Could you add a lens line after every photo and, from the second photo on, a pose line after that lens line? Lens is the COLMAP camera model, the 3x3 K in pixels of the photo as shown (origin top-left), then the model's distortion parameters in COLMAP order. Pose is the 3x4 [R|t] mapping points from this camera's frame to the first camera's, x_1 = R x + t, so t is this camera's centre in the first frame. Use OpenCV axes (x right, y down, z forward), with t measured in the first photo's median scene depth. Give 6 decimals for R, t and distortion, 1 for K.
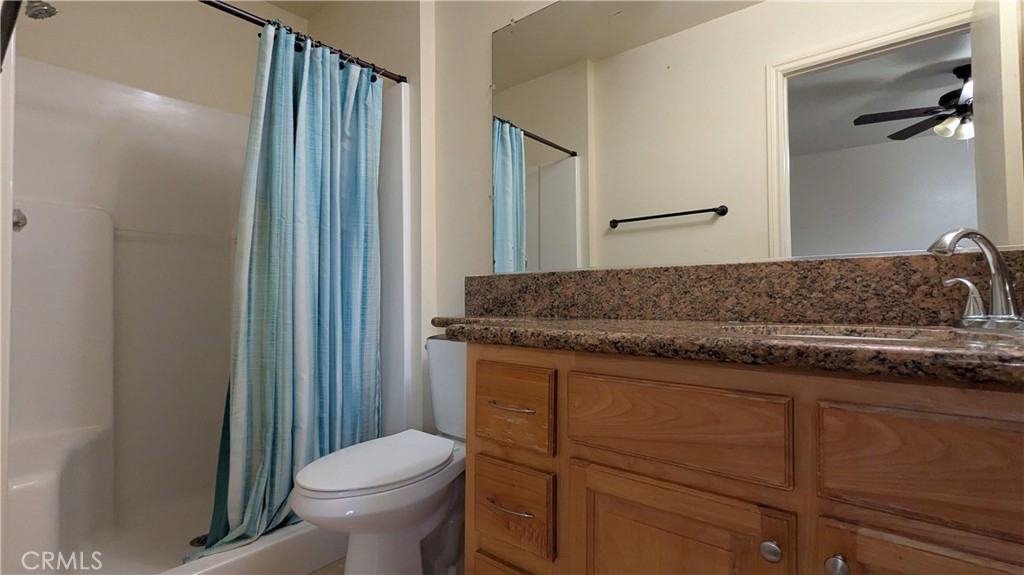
lens RADIAL K [[483.6, 0, 508.2], [0, 483.6, 286.2], [0, 0, 1]] dist [-0.002096, -0.000006]
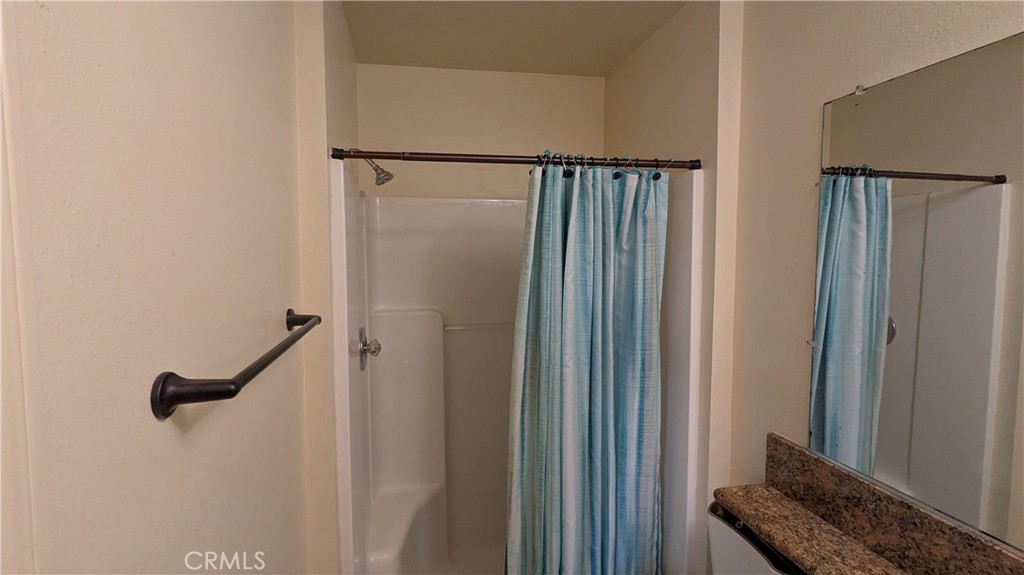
lens RADIAL K [[483.6, 0, 508.2], [0, 483.6, 286.2], [0, 0, 1]] dist [-0.002096, -0.000006]
pose [[0.782537, 0.050026, -0.620591, 0.055470], [0.010445, 0.995572, 0.093423, -0.348462], [0.622516, -0.079589, 0.778549, 0.182725]]
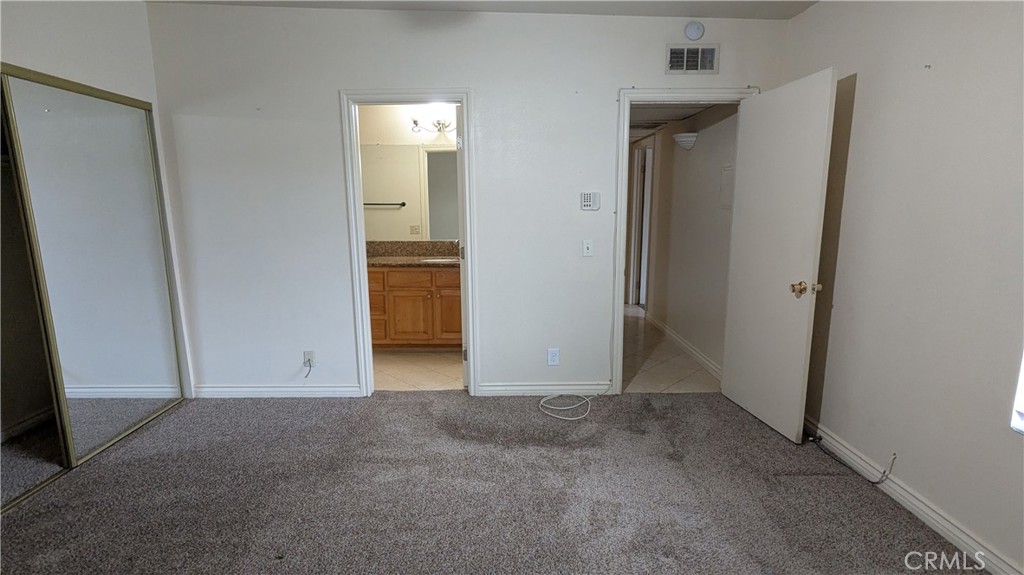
lens RADIAL K [[483.6, 0, 508.2], [0, 483.6, 286.2], [0, 0, 1]] dist [-0.002096, -0.000006]
pose [[0.766740, -0.105121, 0.633293, -1.011844], [-0.013343, 0.983679, 0.179438, -0.275041], [-0.641819, -0.146032, 0.752823, -1.679412]]
